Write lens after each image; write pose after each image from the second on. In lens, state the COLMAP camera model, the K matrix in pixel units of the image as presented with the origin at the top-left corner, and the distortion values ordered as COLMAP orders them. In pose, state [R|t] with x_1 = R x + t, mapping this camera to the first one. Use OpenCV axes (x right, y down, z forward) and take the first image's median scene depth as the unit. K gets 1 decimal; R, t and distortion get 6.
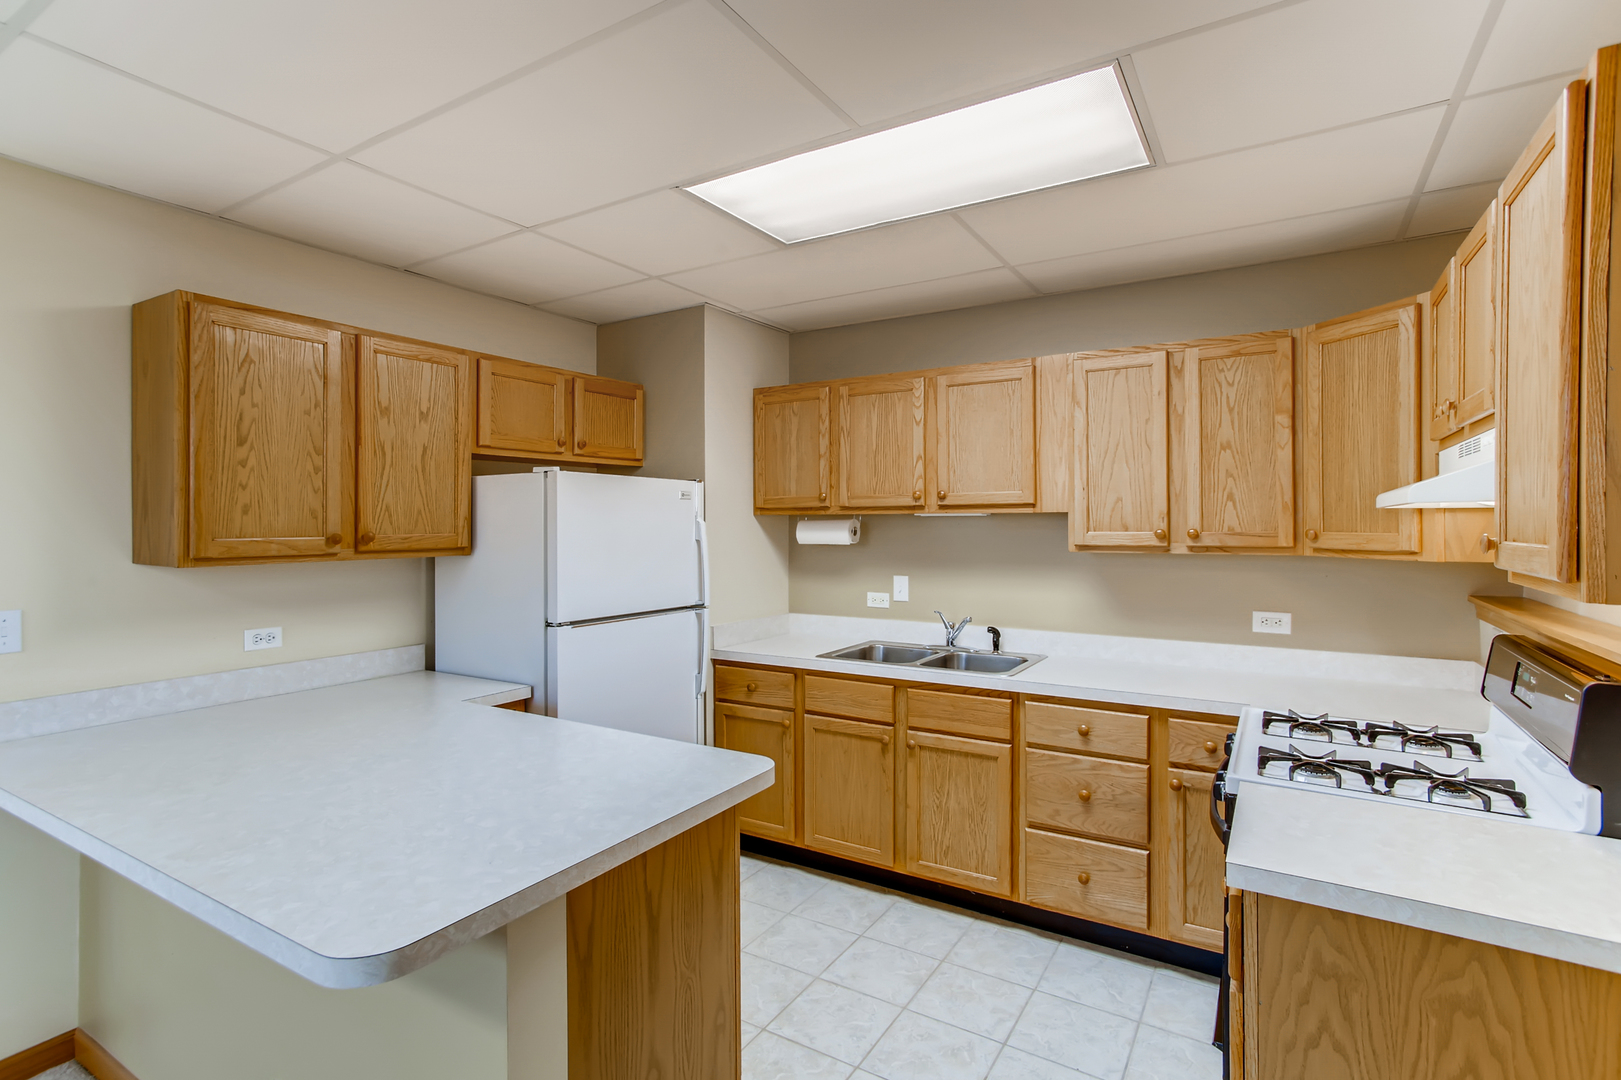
lens RADIAL K [[776.0, 0, 801.4], [0, 776.0, 532.0], [0, 0, 1]] dist [-0.018527, 0.013009]
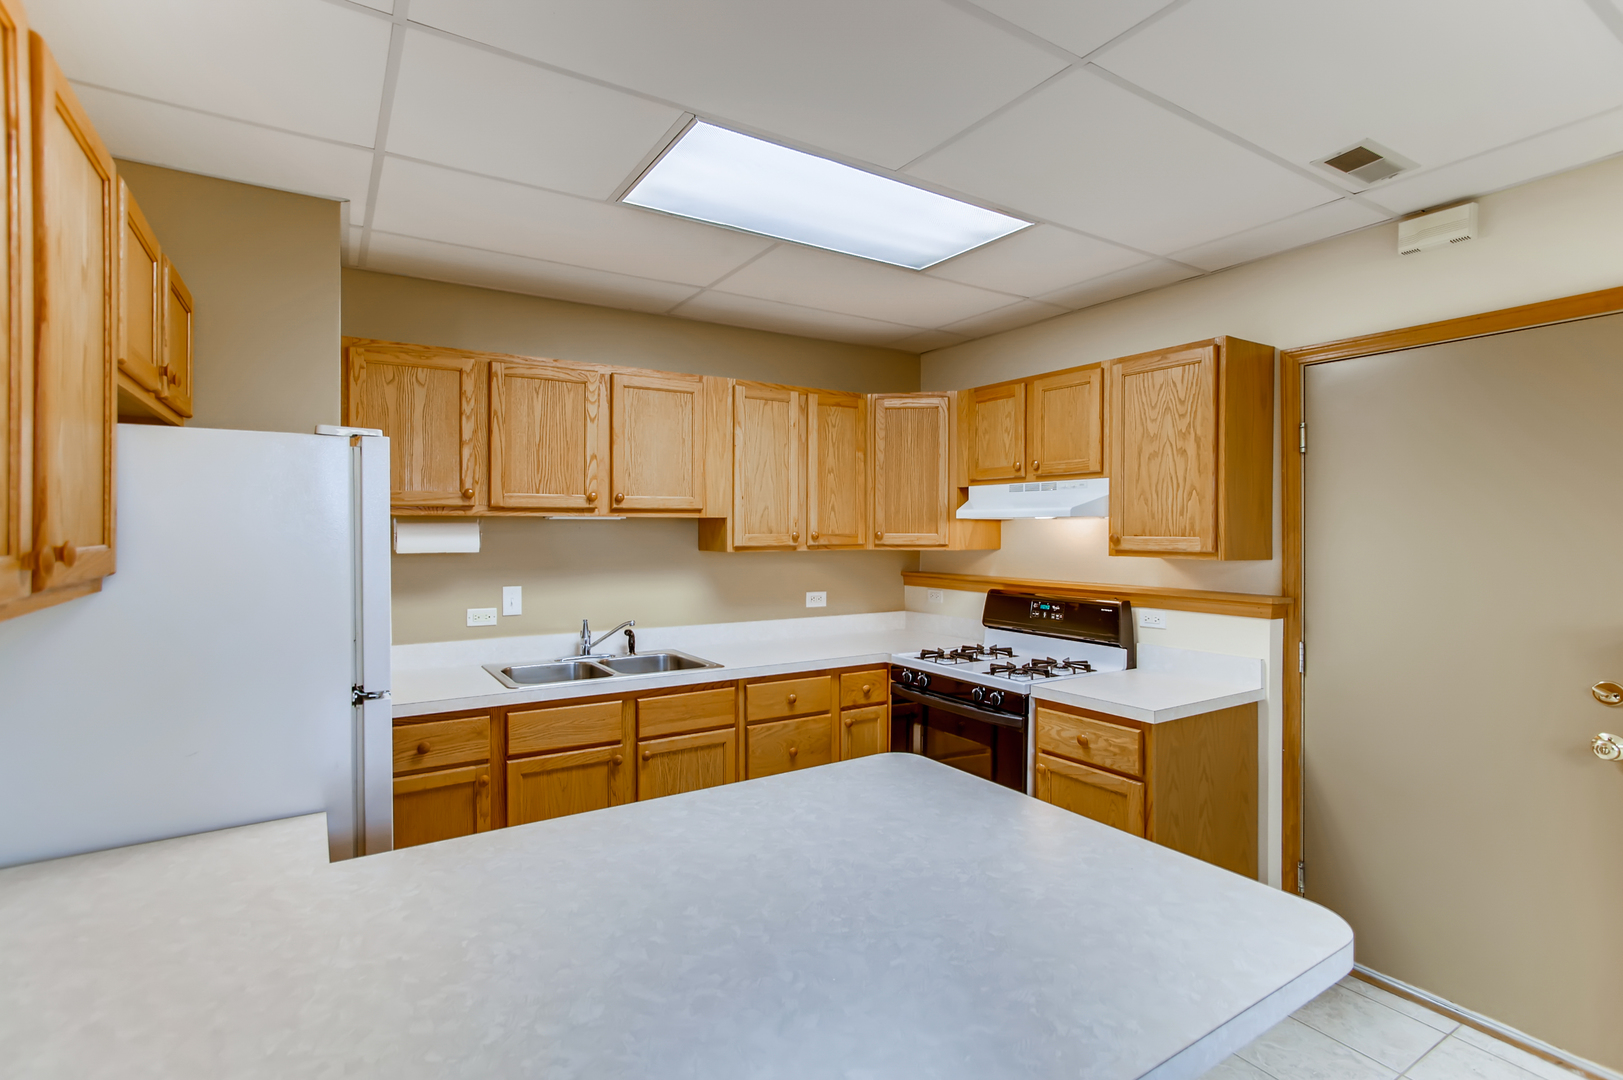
lens RADIAL K [[776.9, 0, 802.6], [0, 776.9, 536.4], [0, 0, 1]] dist [-0.018527, 0.013009]
pose [[0.454165, -0.008300, 0.890879, -0.627351], [0.007849, 0.999955, 0.005315, -0.002862], [-0.890883, 0.004578, 0.454210, 0.384271]]
